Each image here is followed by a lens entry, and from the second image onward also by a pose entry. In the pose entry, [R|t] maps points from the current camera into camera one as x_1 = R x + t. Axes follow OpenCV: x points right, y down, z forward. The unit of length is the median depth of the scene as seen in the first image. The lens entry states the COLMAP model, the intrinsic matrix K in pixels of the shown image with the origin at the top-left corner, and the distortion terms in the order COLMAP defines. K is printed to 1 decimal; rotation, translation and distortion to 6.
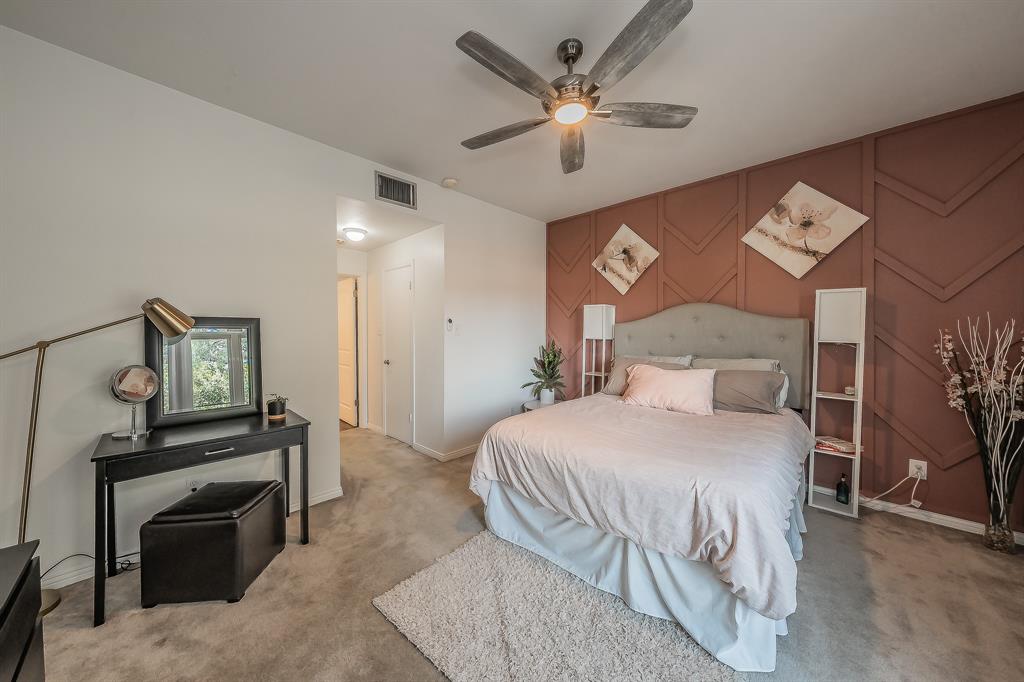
lens RADIAL K [[350.5, 0, 508.9], [0, 350.5, 337.7], [0, 0, 1]] dist [-0.000806, -0.000040]
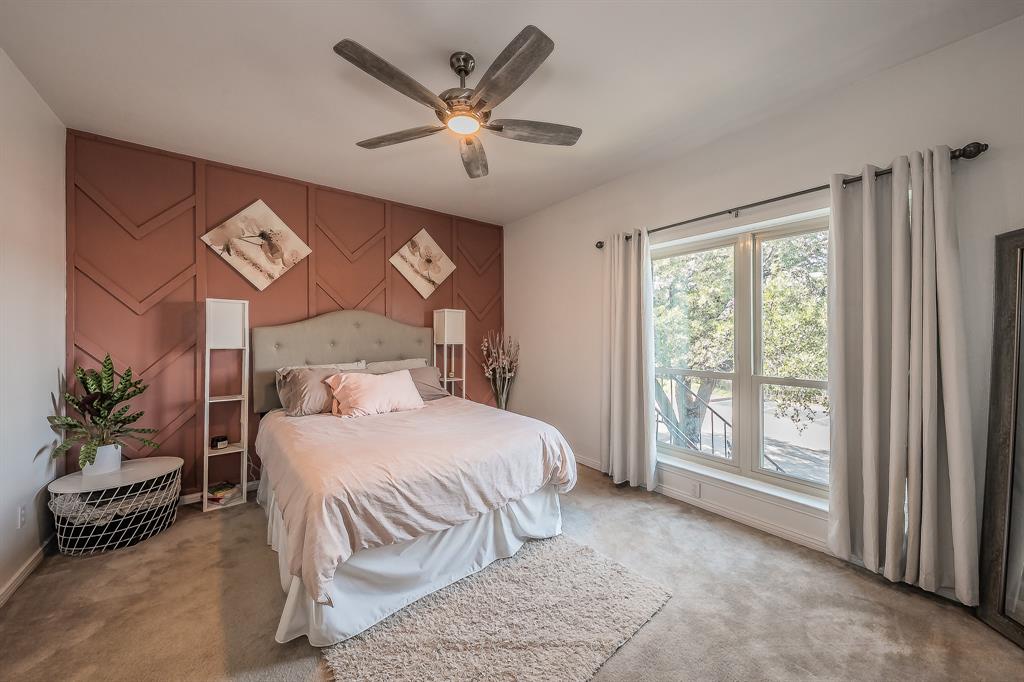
lens RADIAL K [[367.7, 0, 514.3], [0, 367.7, 338.7], [0, 0, 1]] dist [0.000283, 0.000011]
pose [[0.126757, -0.004987, 0.991921, -0.566767], [0.021730, 0.999761, 0.002250, -0.007979], [-0.991696, 0.021270, 0.126835, 0.472596]]
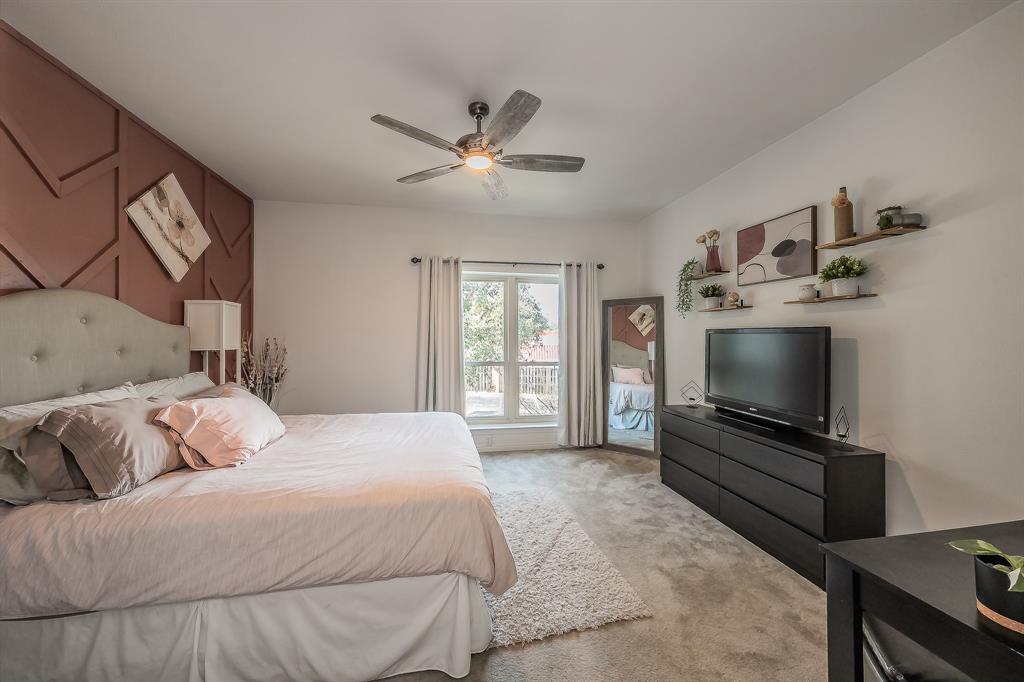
lens RADIAL K [[350.5, 0, 508.9], [0, 350.5, 337.7], [0, 0, 1]] dist [-0.000806, -0.000040]
pose [[-0.818488, -0.004004, 0.574509, -0.393693], [0.010579, 0.999701, 0.022039, -0.035512], [-0.574426, 0.024117, -0.818201, 1.252793]]
